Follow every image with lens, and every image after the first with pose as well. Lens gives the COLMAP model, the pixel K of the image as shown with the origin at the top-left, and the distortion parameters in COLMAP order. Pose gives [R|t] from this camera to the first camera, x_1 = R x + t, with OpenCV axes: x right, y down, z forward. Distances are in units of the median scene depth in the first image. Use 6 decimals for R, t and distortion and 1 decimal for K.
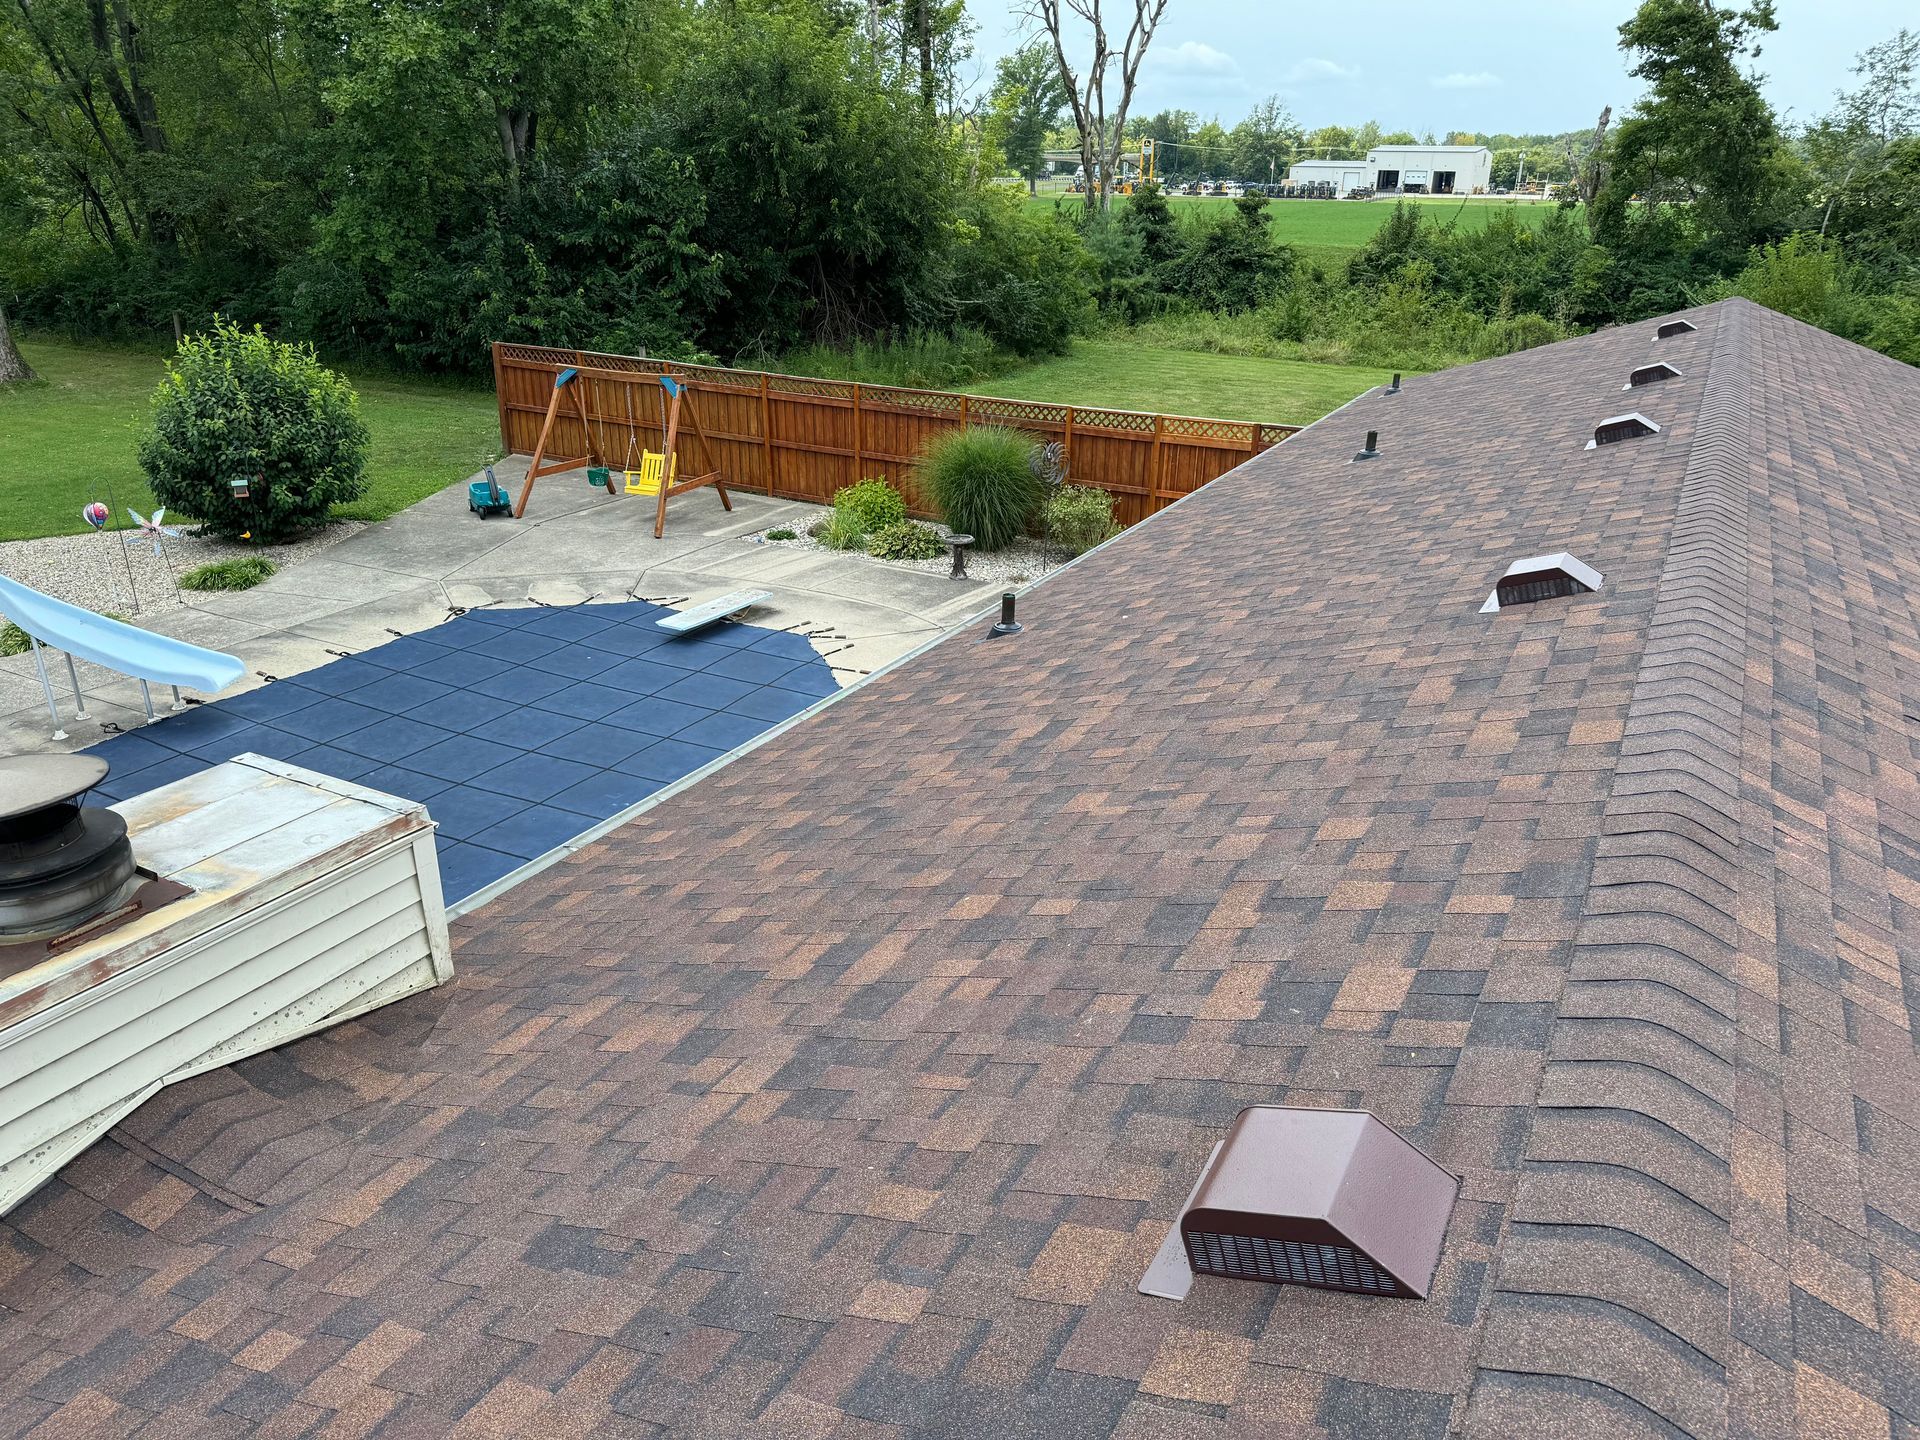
lens RADIAL K [[1338.2, 0, 960.0], [0, 1338.2, 720.0], [0, 0, 1]] dist [-0.024396, 0.010396]
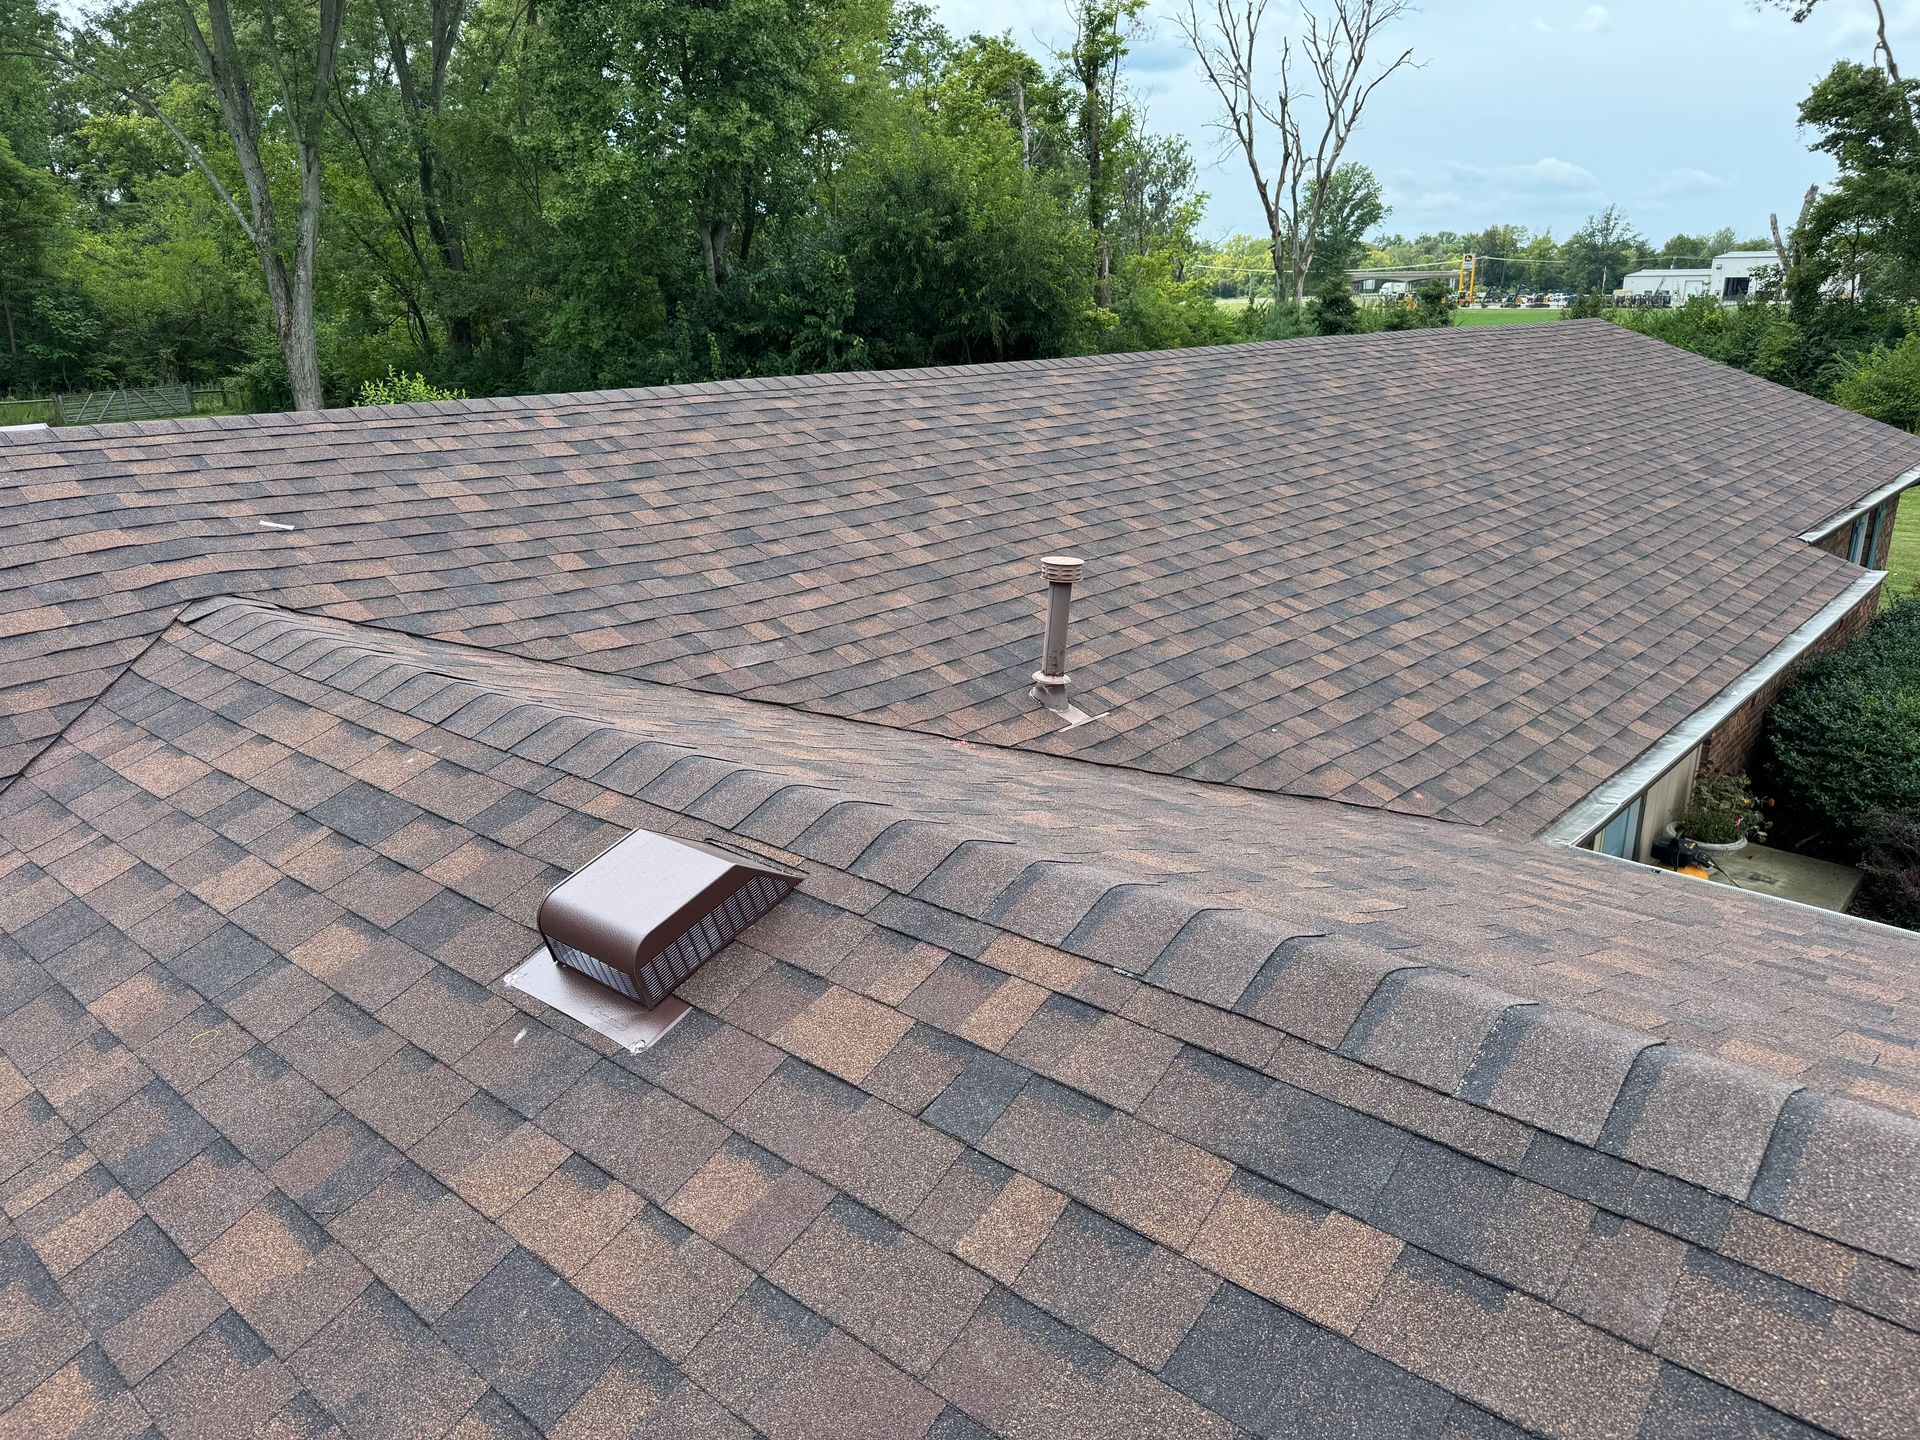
lens RADIAL K [[1359.6, 0, 960.0], [0, 1359.6, 720.0], [0, 0, 1]] dist [0.007994, -0.030126]
pose [[0.970185, 0.046357, -0.237893, 0.161521], [-0.068355, 0.994028, -0.085067, 0.059193], [0.232529, 0.098791, 0.967559, -0.067140]]
